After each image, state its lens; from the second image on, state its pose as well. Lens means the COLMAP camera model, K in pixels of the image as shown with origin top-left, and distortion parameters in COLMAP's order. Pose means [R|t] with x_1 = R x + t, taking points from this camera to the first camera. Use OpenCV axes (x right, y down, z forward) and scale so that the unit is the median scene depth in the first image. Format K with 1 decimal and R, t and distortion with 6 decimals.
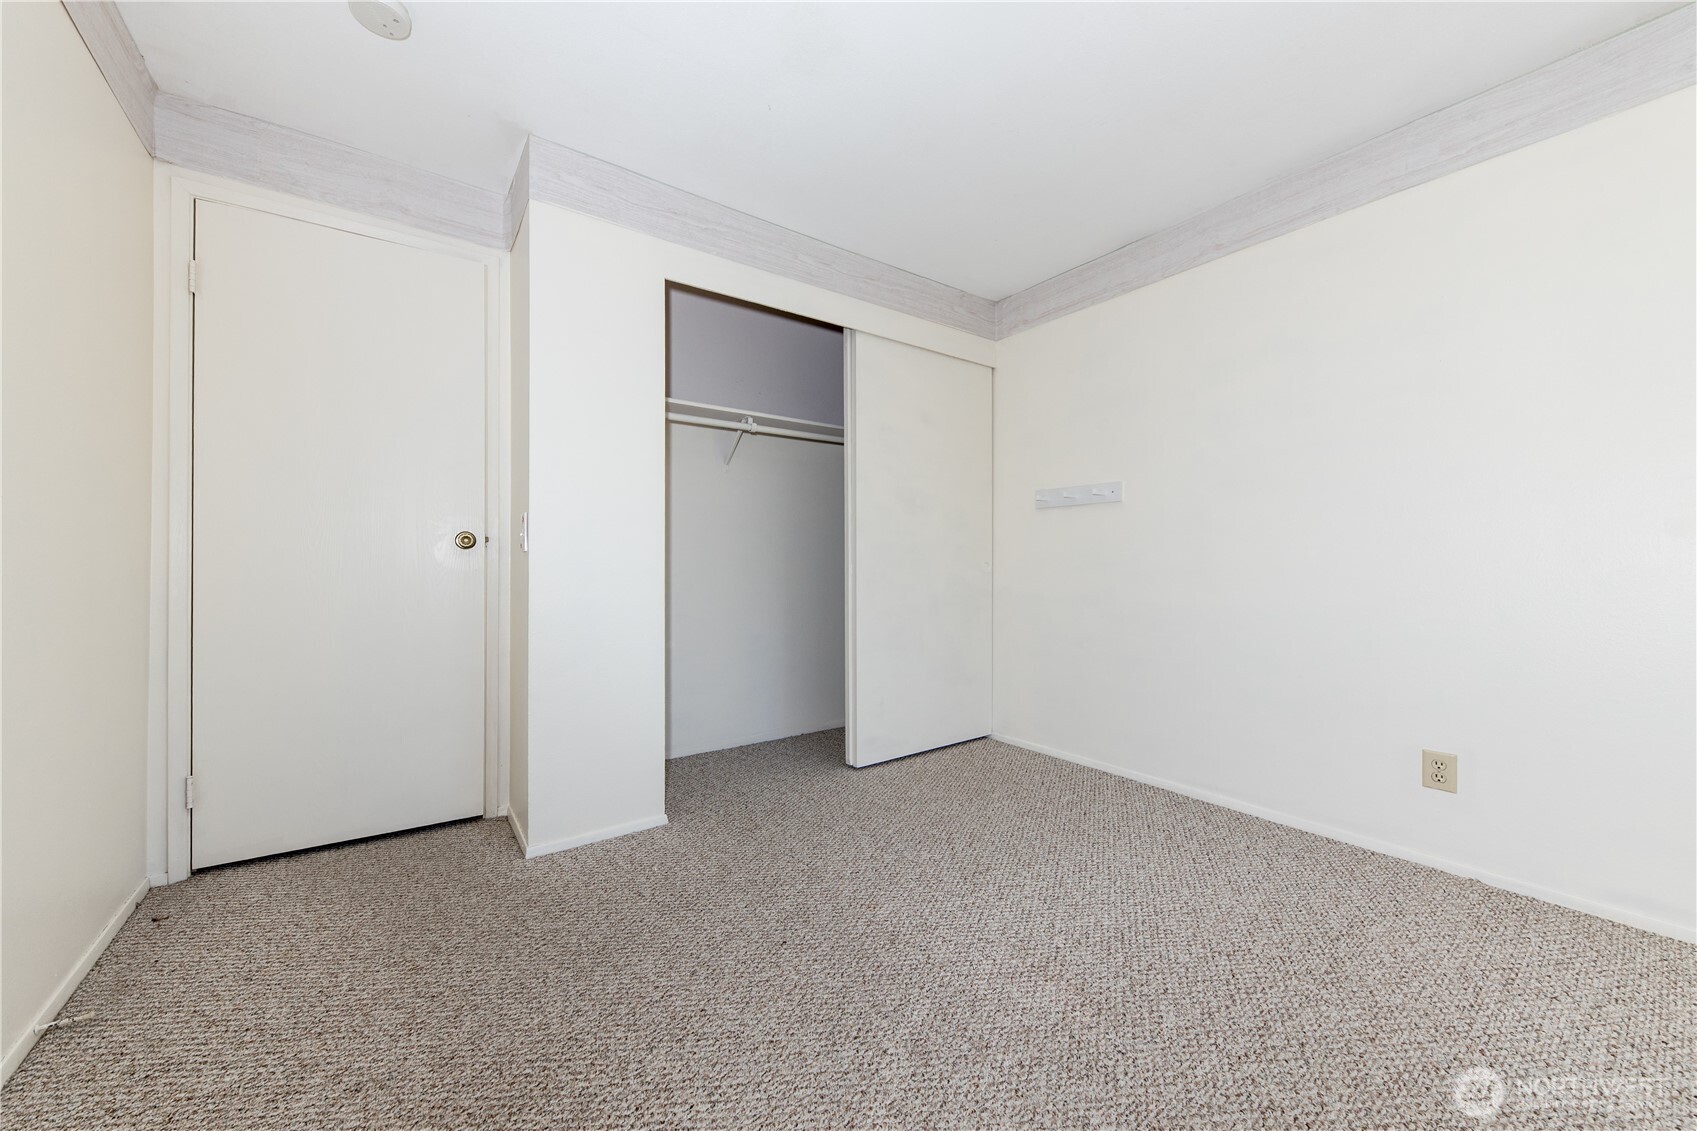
lens RADIAL K [[612.3, 0, 849.5], [0, 612.3, 562.8], [0, 0, 1]] dist [0.002754, 0.000024]
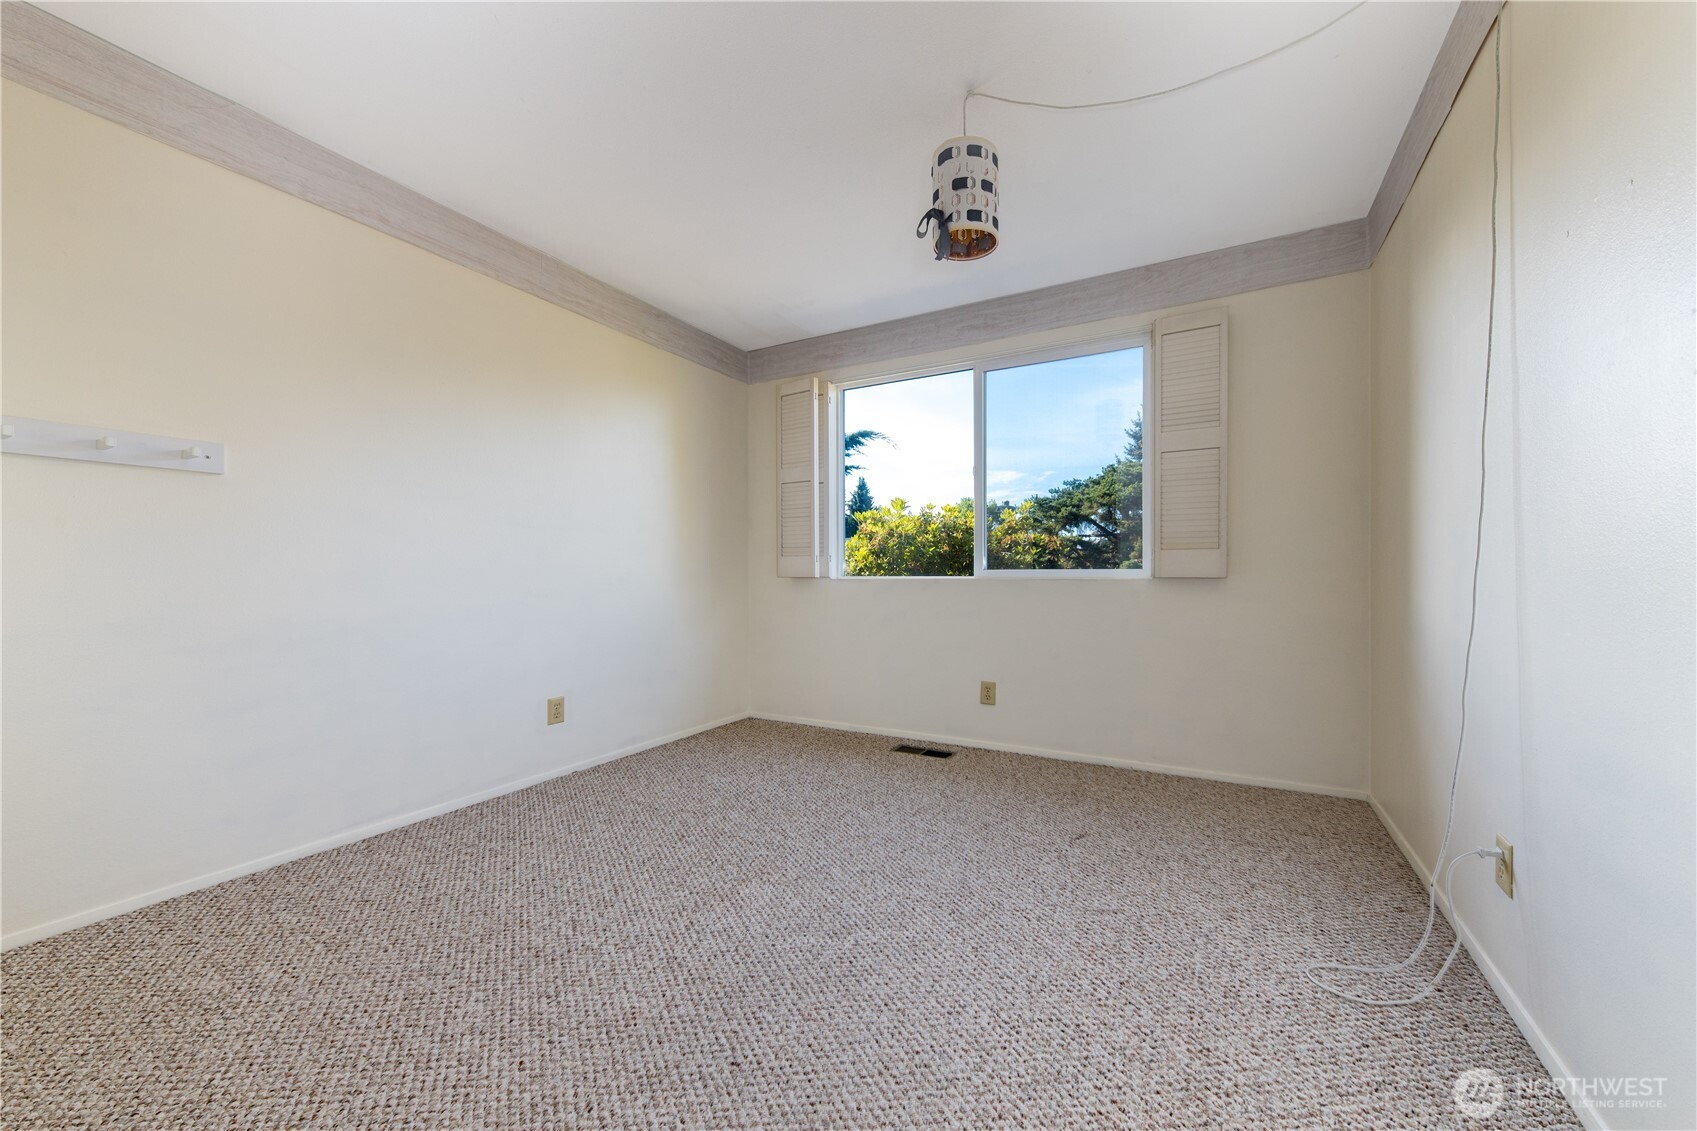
lens RADIAL K [[612.3, 0, 879.1], [0, 612.3, 577.3], [0, 0, 1]] dist [0.002754, 0.000024]
pose [[-0.422919, -0.008814, 0.906125, -0.686093], [-0.002691, 0.999960, 0.008471, 0.006470], [-0.906164, 0.001144, -0.422926, 0.914826]]
